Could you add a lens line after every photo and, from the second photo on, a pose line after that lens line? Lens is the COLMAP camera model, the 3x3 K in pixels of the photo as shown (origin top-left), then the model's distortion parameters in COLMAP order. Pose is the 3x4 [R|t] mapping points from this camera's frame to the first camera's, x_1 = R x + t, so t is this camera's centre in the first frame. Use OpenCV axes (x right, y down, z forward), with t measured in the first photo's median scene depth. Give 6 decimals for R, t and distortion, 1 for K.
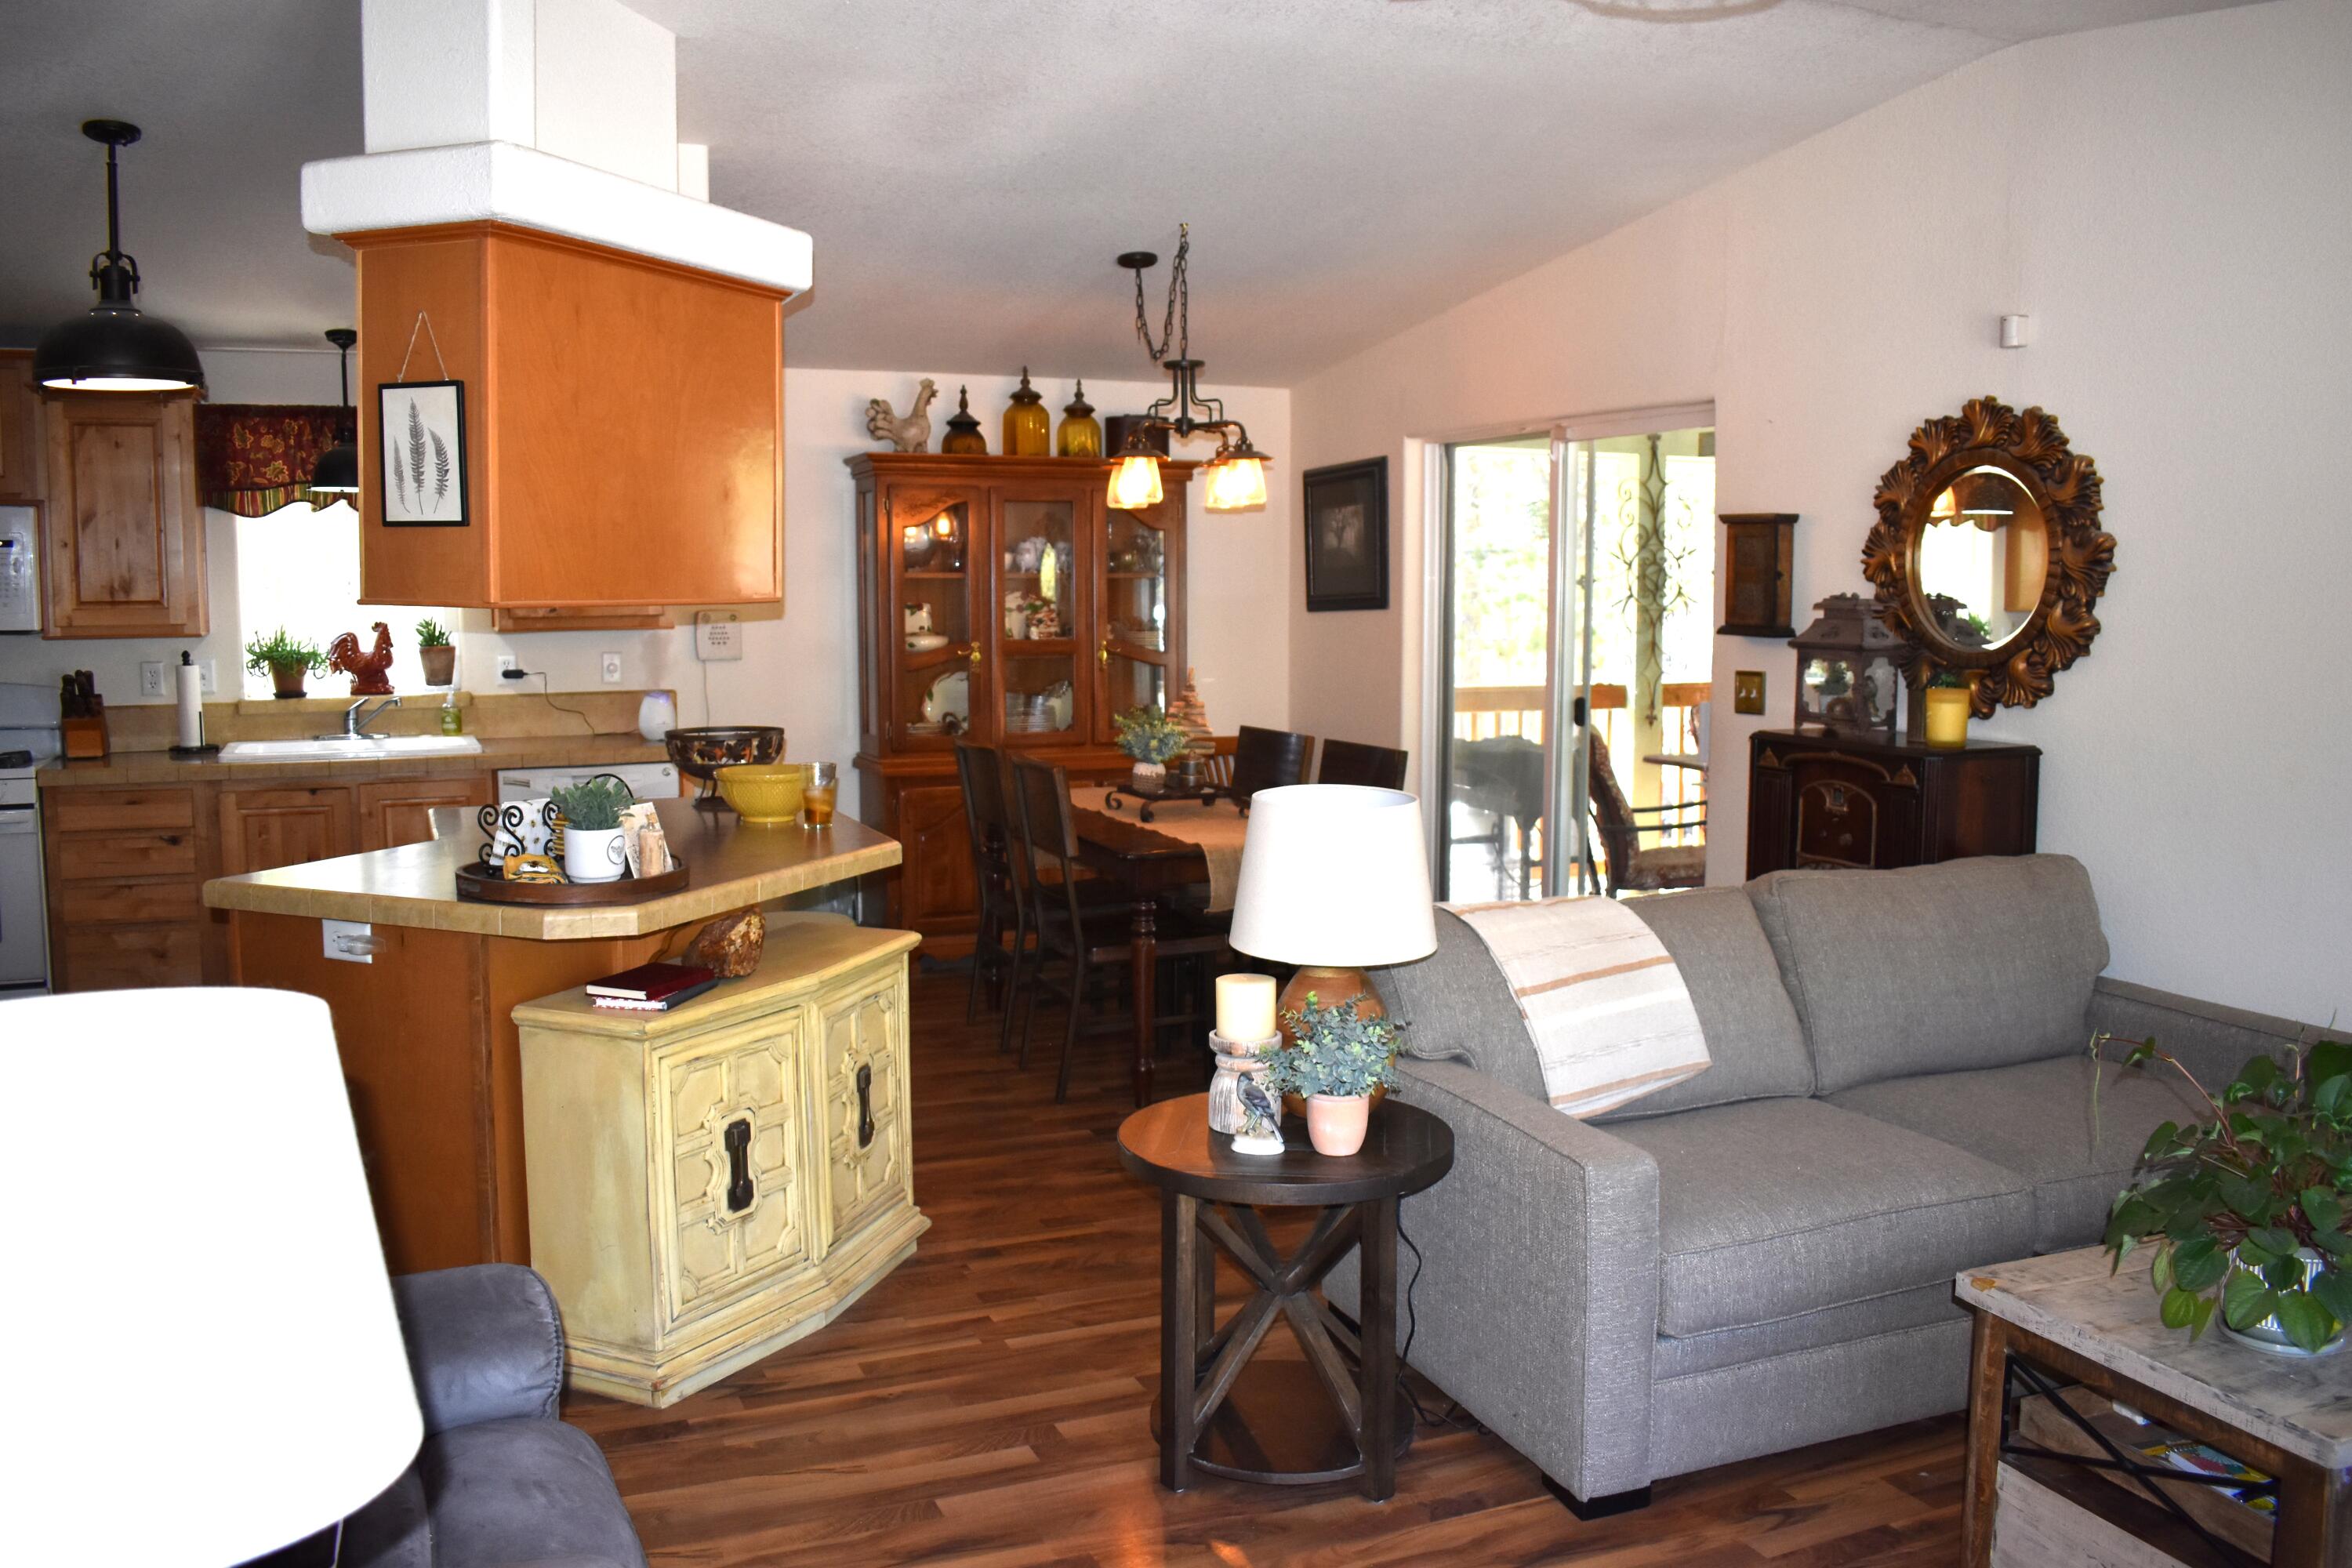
lens RADIAL K [[1892.3, 0, 1172.4], [0, 1892.3, 778.9], [0, 0, 1]] dist [-0.094073, 0.013868]
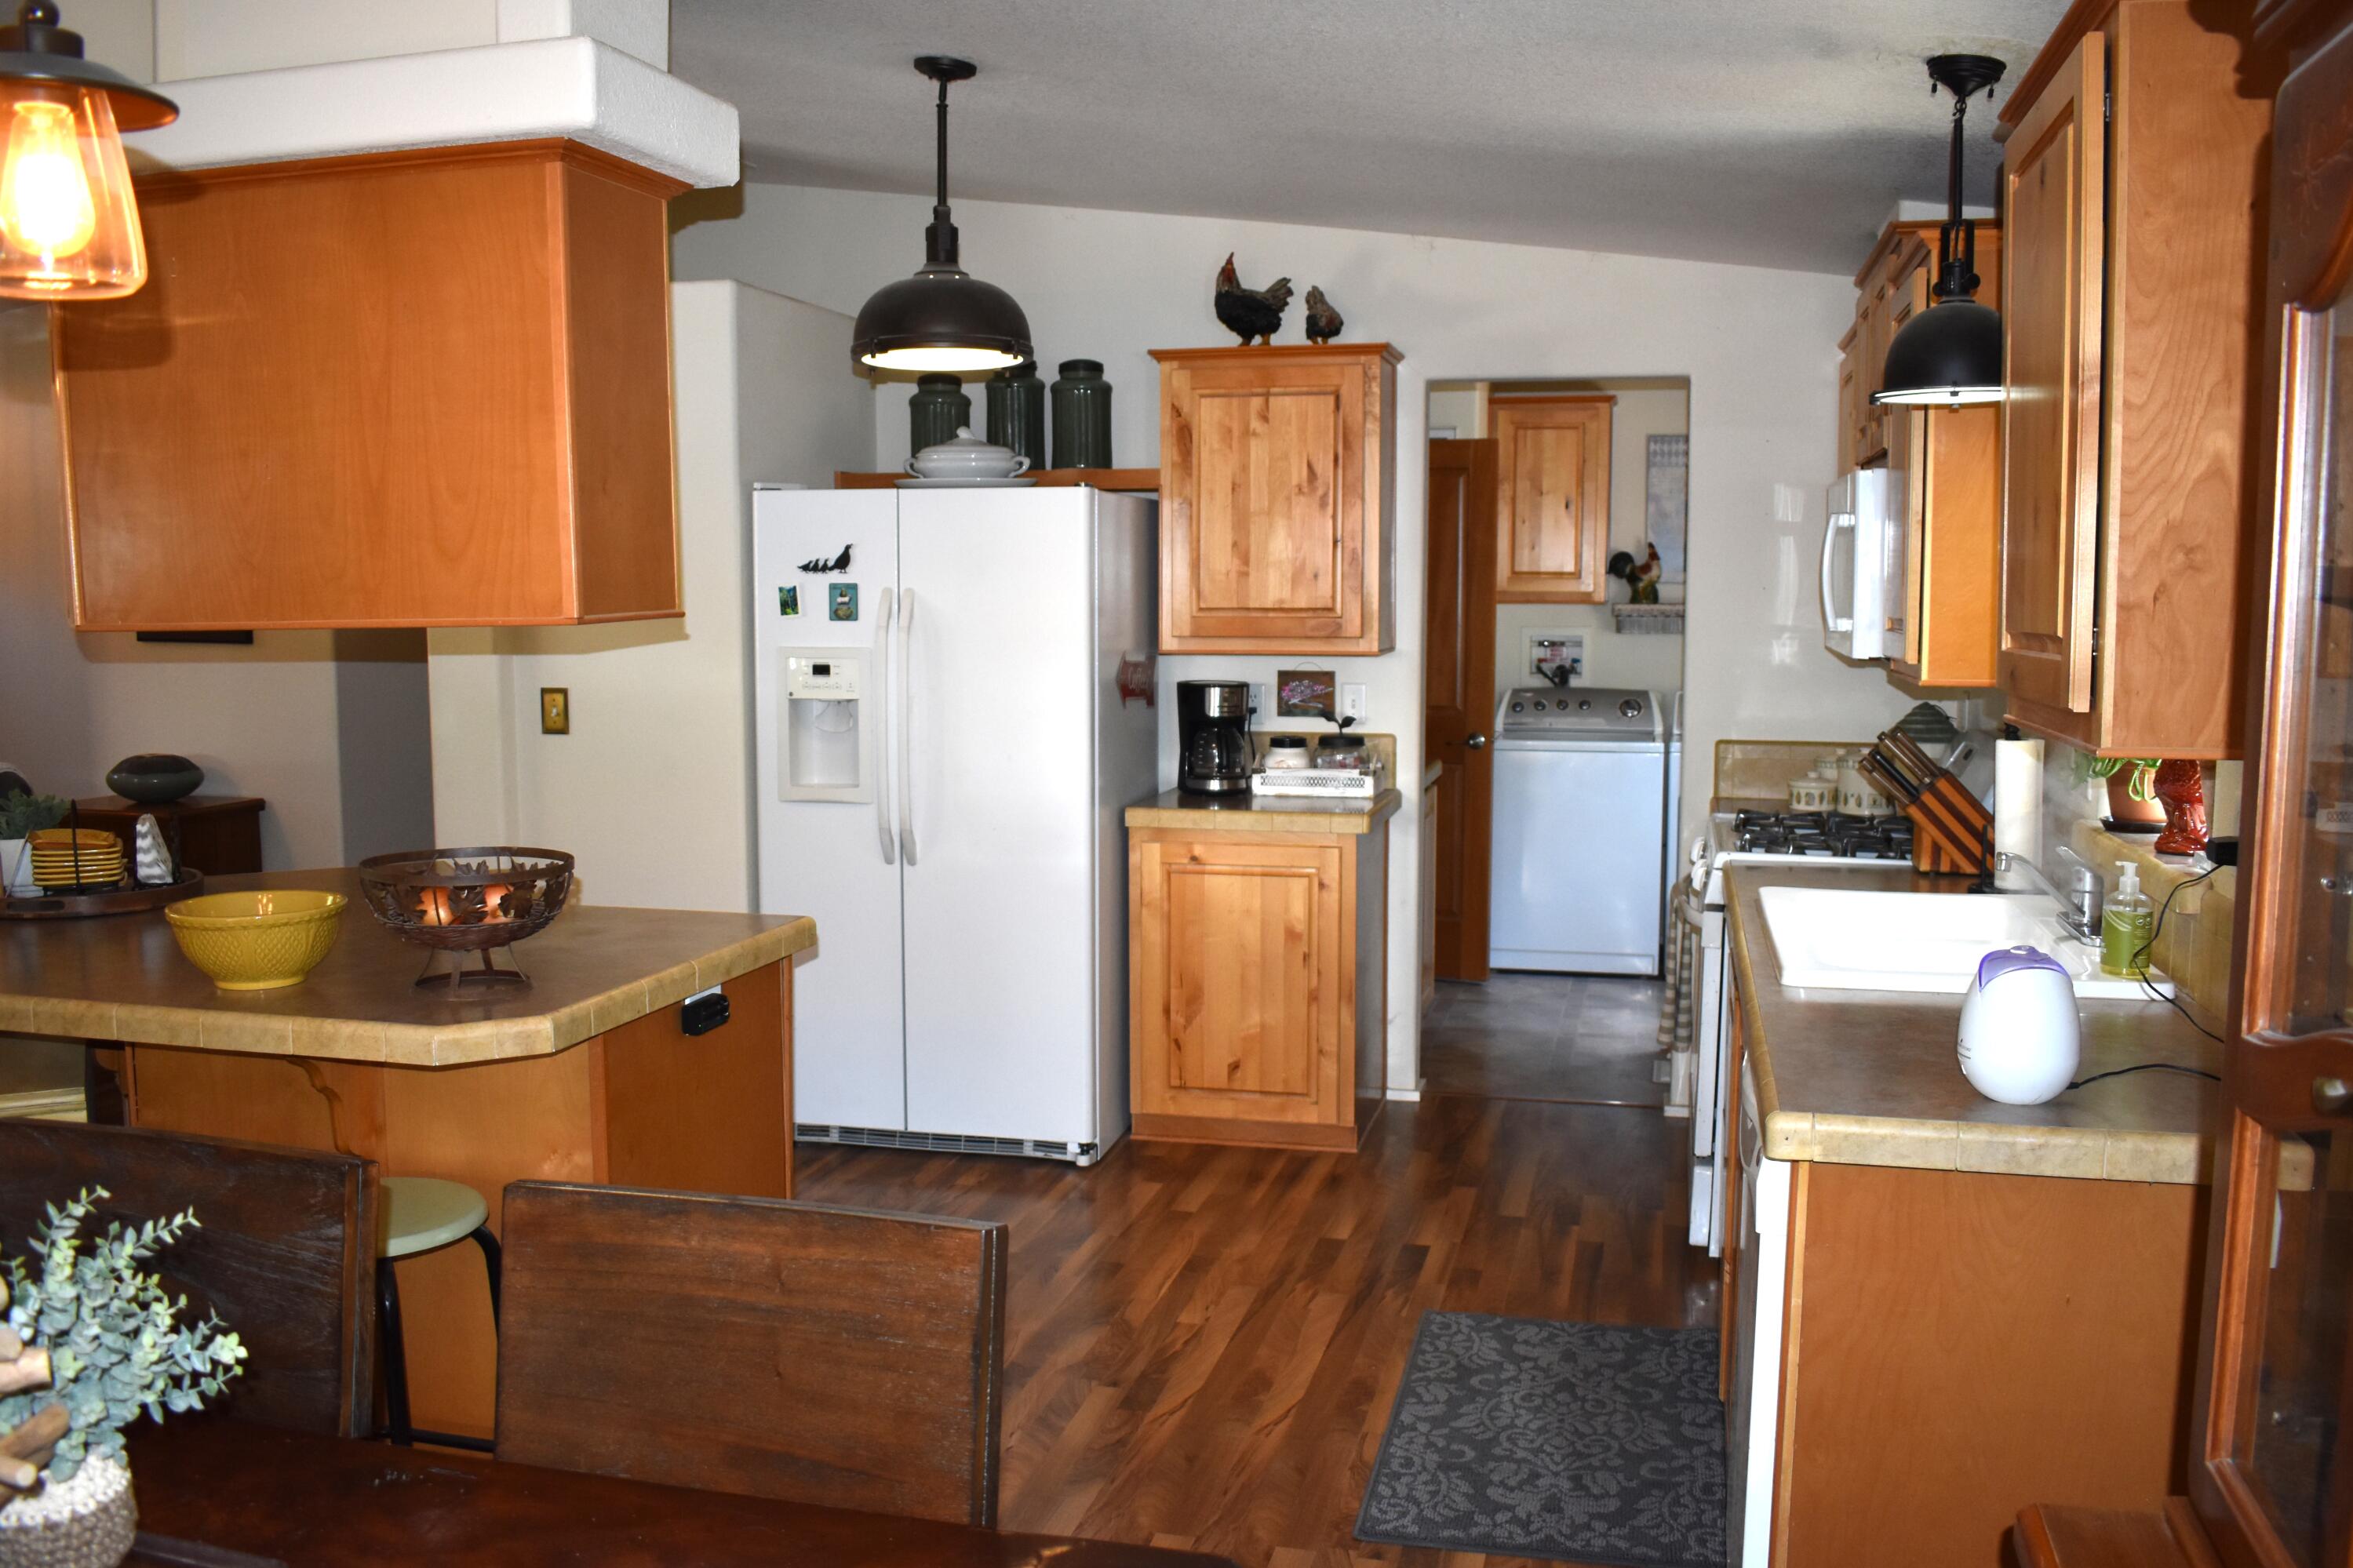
lens RADIAL K [[1953.2, 0, 1176.5], [0, 1953.2, 784.0], [0, 0, 1]] dist [-0.103314, 0.028342]
pose [[-0.606915, 0.081650, -0.790561, 0.066464], [-0.081413, 0.983089, 0.164036, -0.119140], [0.790586, 0.163918, -0.590004, 1.113629]]
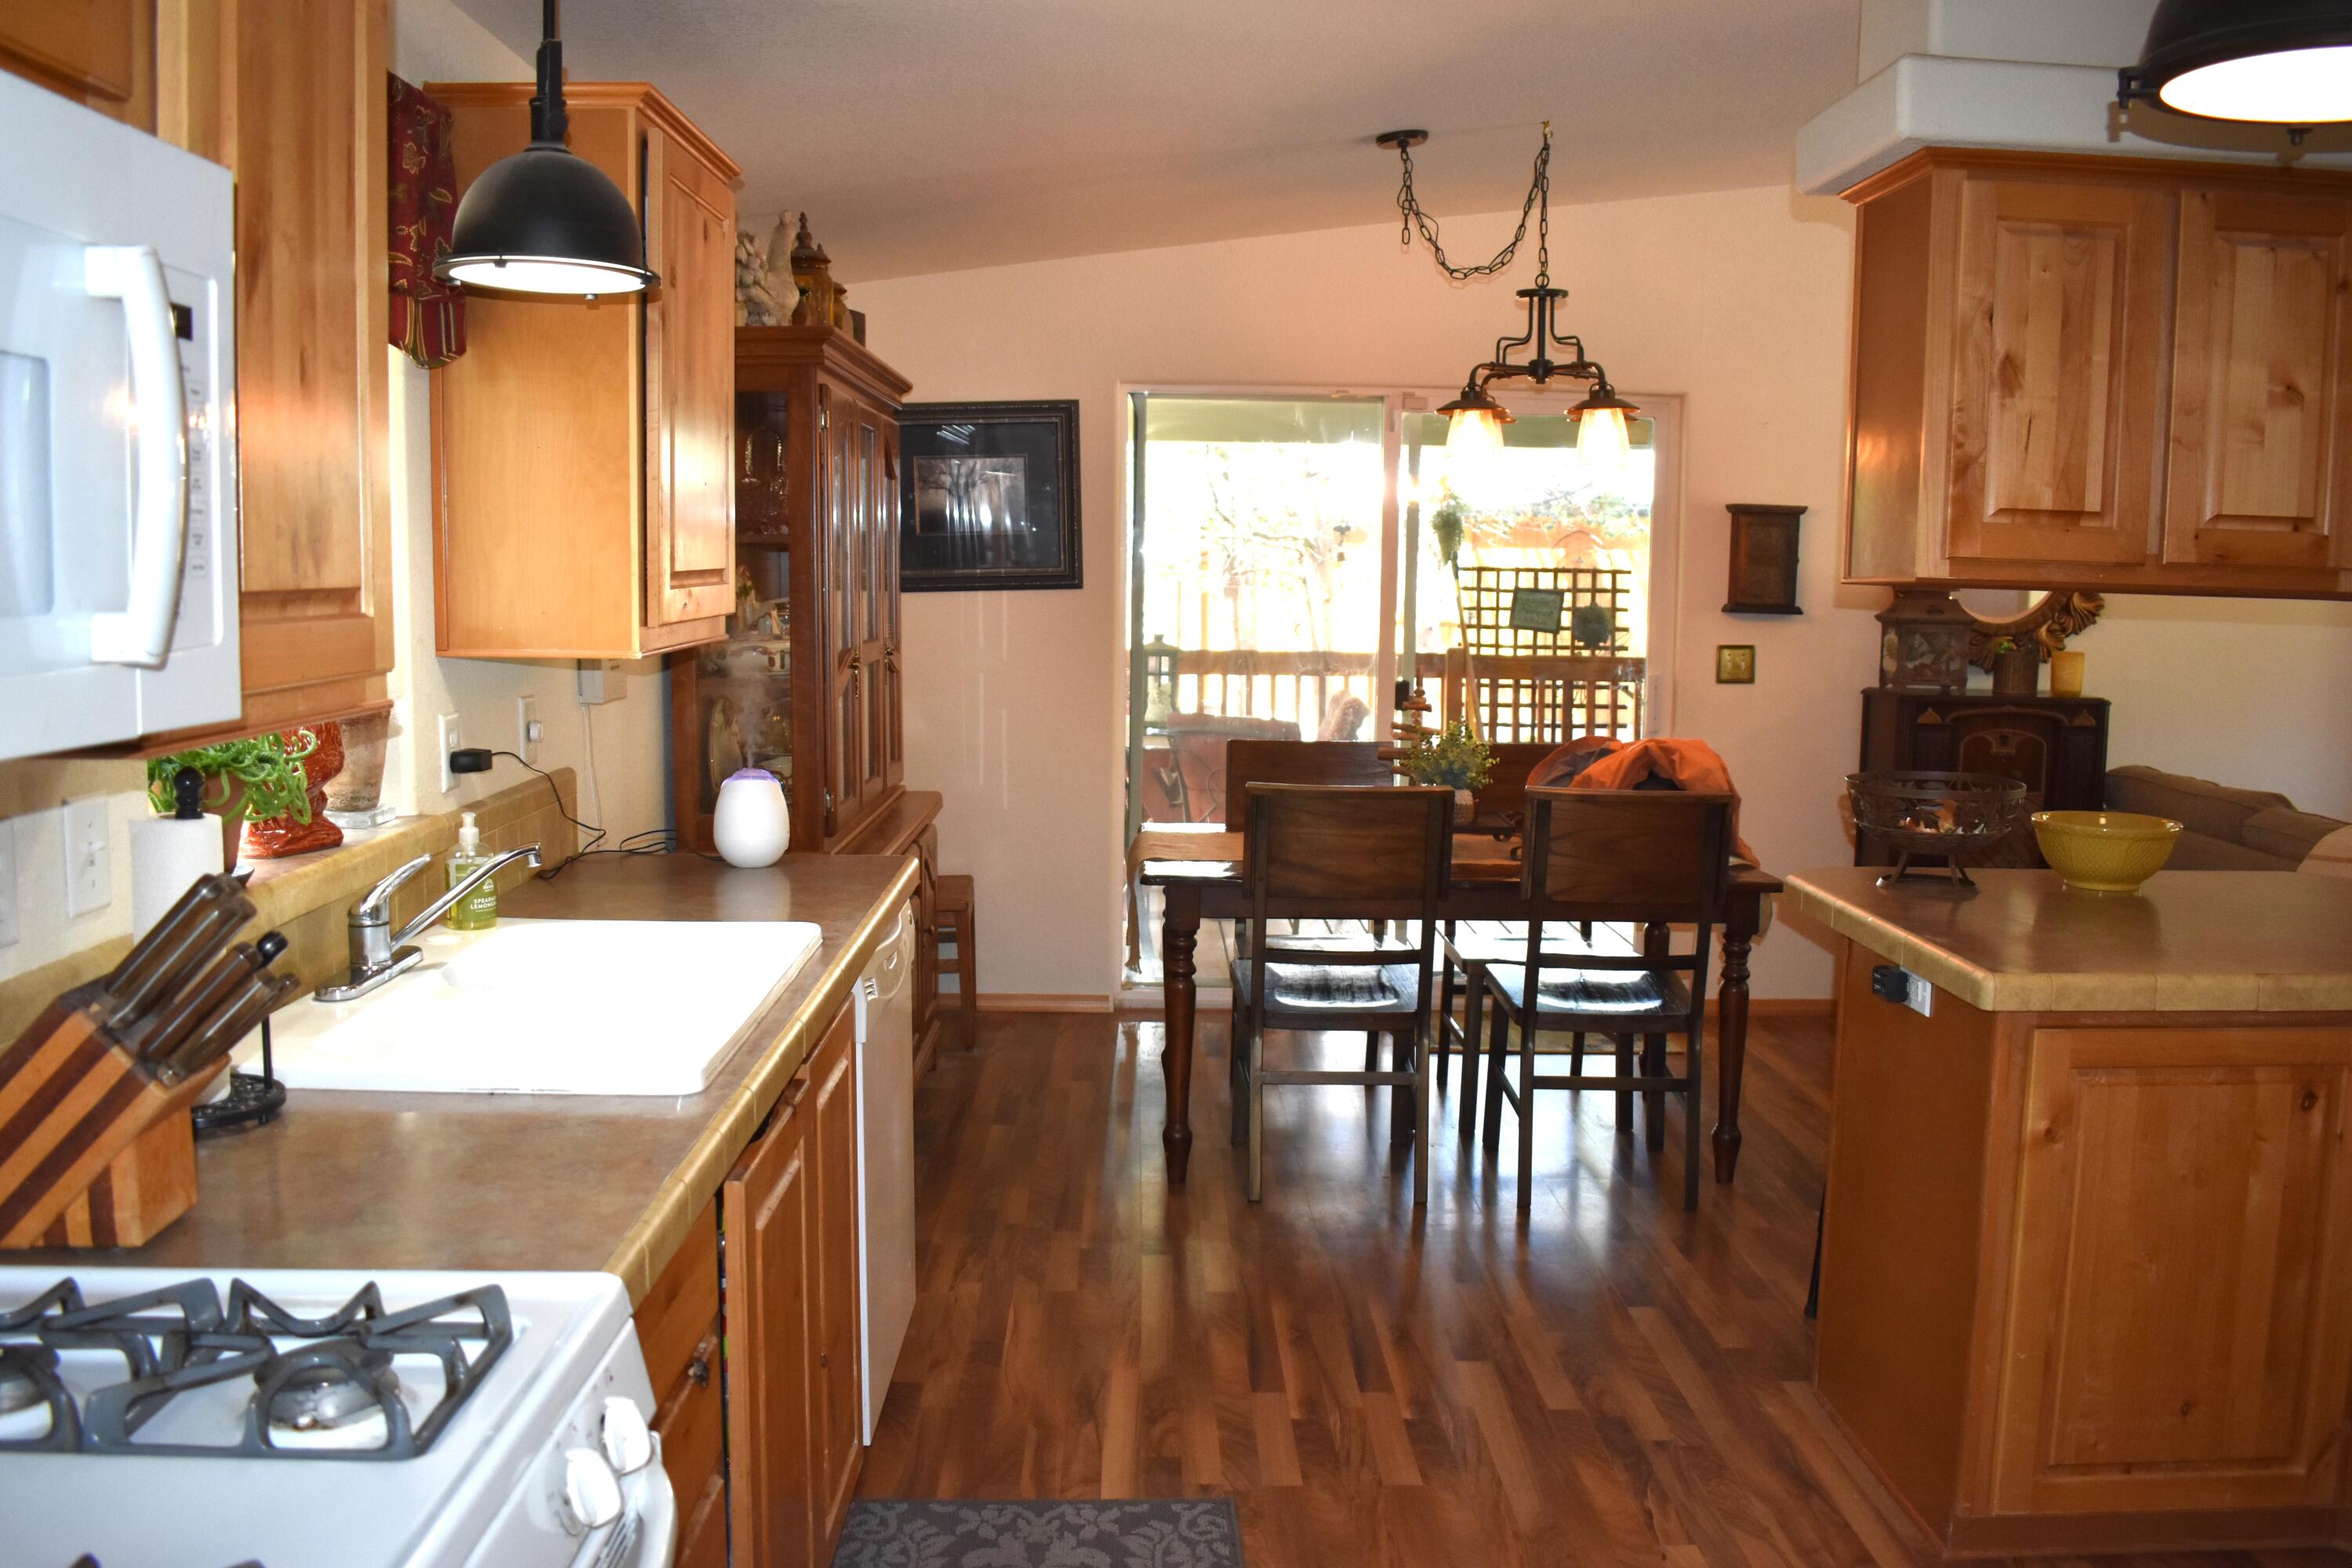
lens RADIAL K [[1919.0, 0, 1172.7], [0, 1919.0, 777.7], [0, 0, 1]] dist [-0.092780, 0.011040]
pose [[0.377145, -0.098857, 0.920863, -0.722459], [0.082324, 0.993930, 0.072985, -0.074128], [-0.922488, 0.048283, 0.382994, 0.732535]]
